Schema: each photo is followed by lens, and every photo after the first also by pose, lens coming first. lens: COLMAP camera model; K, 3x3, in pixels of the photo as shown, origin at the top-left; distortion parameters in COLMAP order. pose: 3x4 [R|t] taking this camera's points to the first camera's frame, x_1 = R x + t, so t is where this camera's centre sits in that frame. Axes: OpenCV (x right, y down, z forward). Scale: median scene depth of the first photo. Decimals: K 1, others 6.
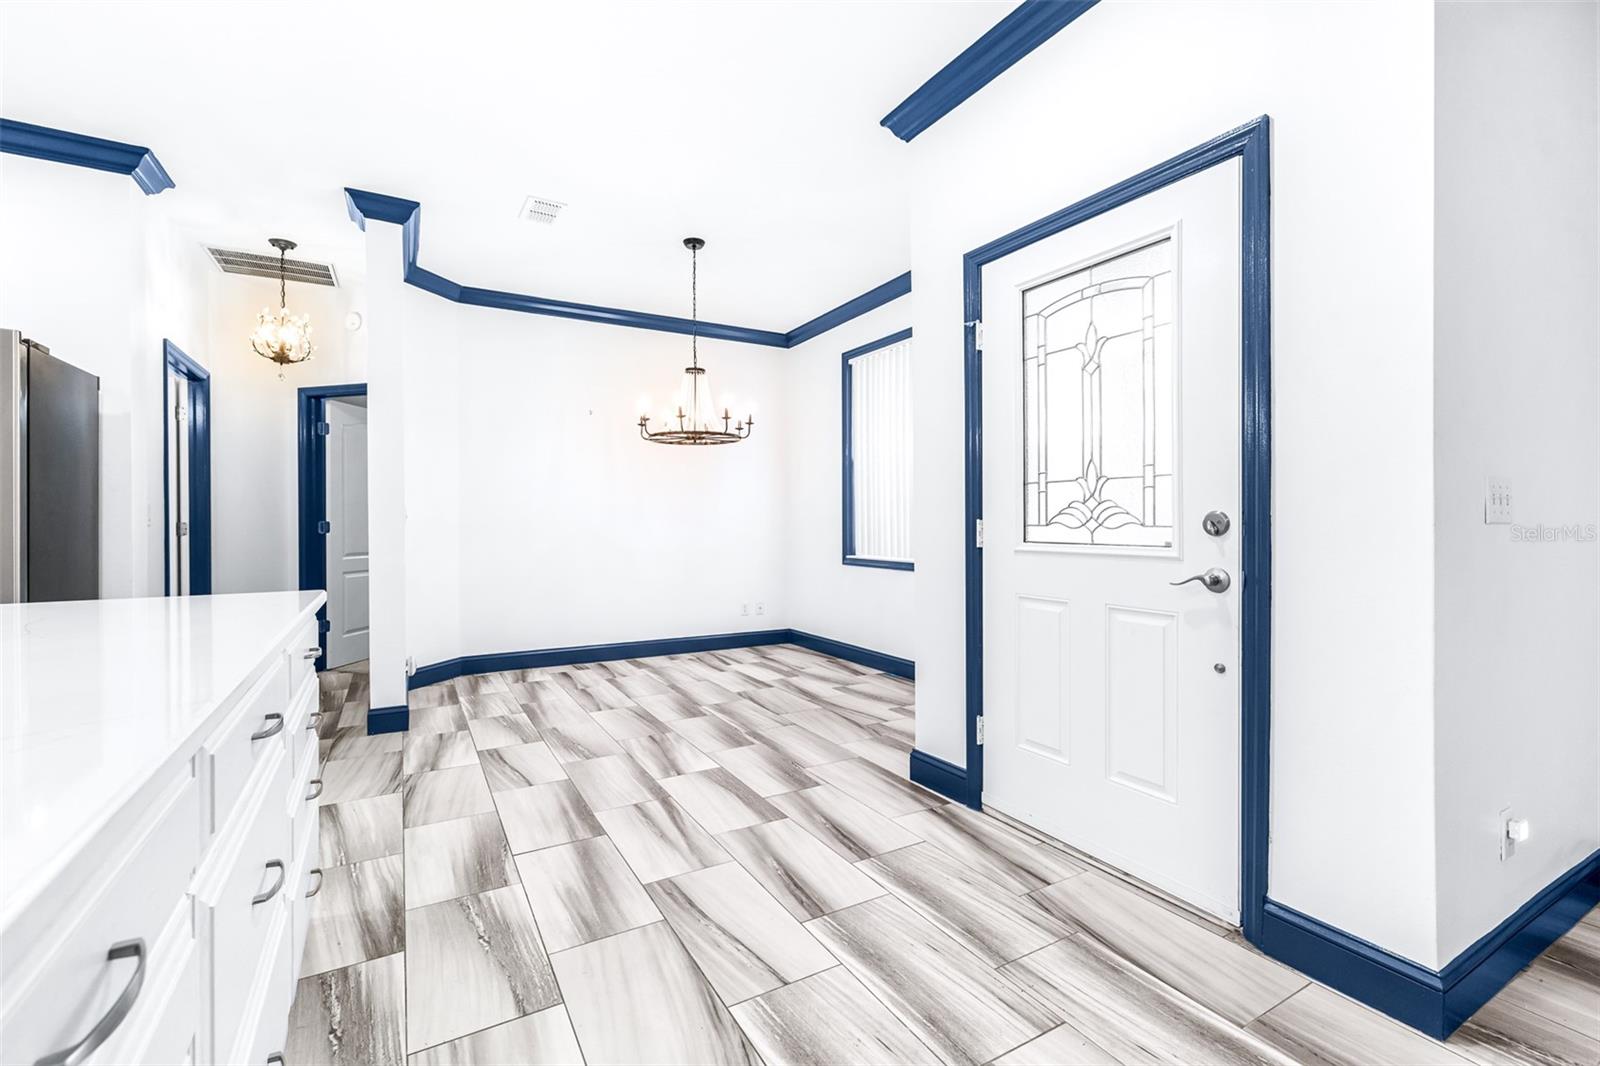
lens RADIAL K [[697.0, 0, 804.6], [0, 697.0, 524.6], [0, 0, 1]] dist [0.000878, 0.000207]
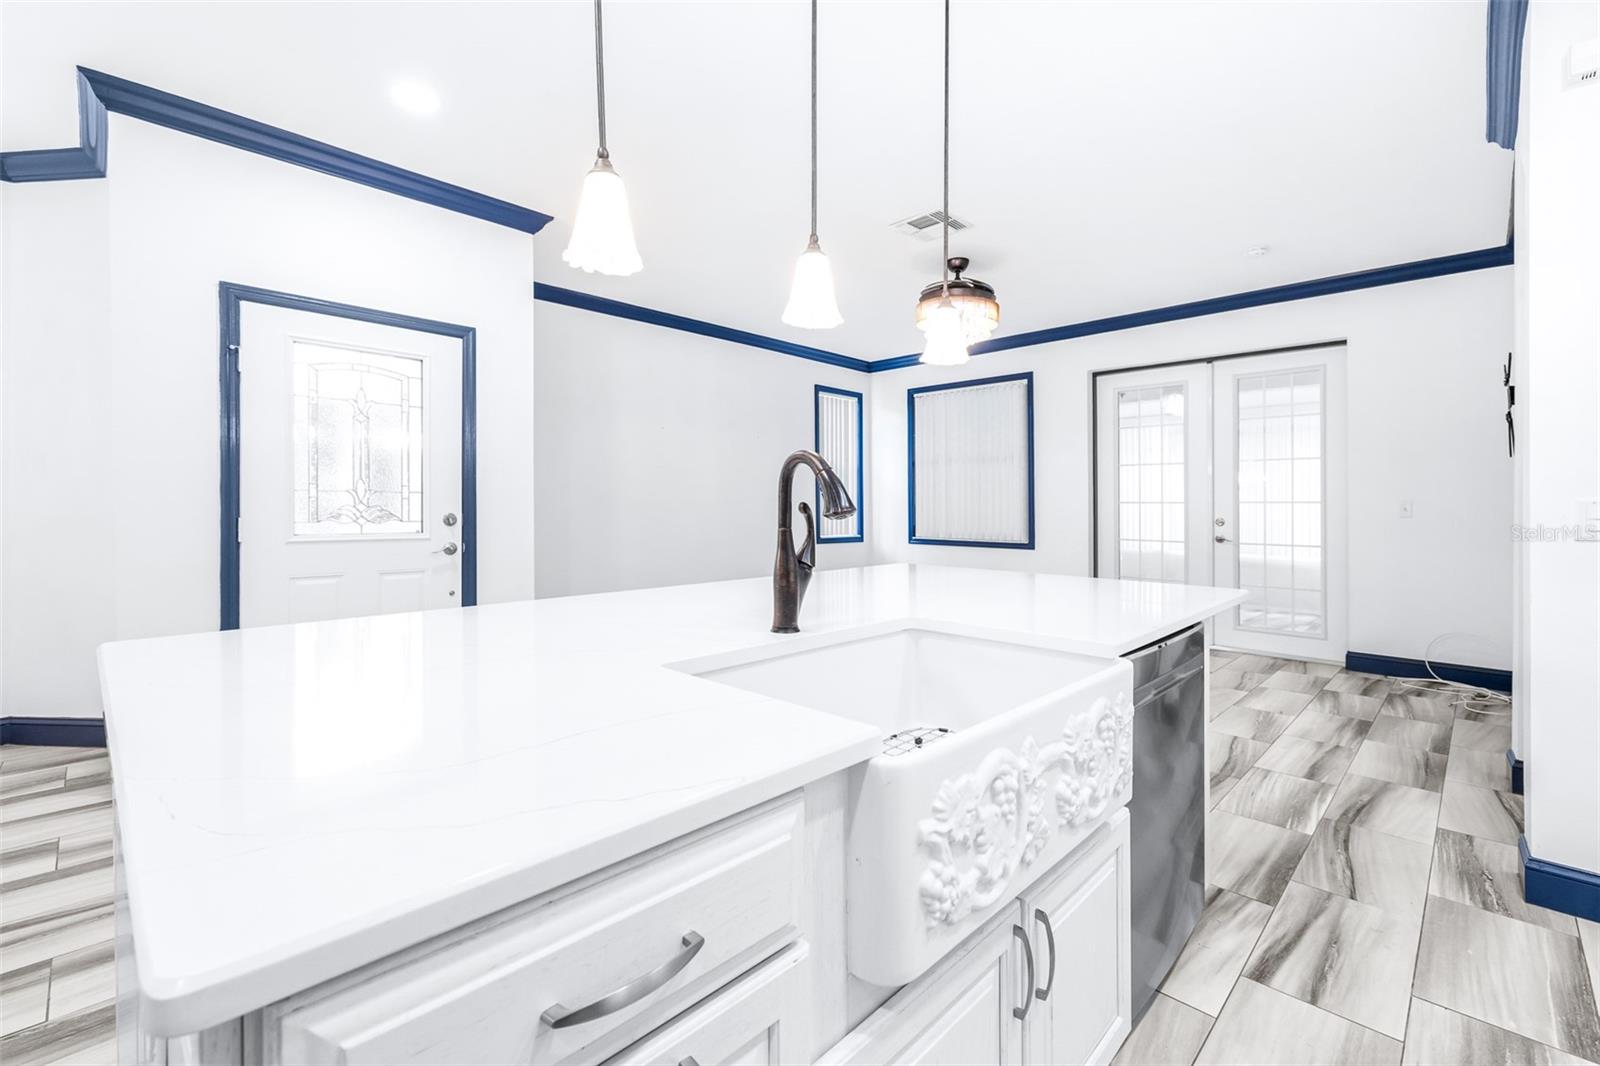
lens RADIAL K [[697.0, 0, 804.6], [0, 697.0, 524.6], [0, 0, 1]] dist [0.000878, 0.000207]
pose [[-0.266802, -0.018430, 0.963575, -1.453009], [0.005123, 0.999776, 0.020541, -0.020403], [-0.963738, 0.010417, -0.266648, 0.524985]]
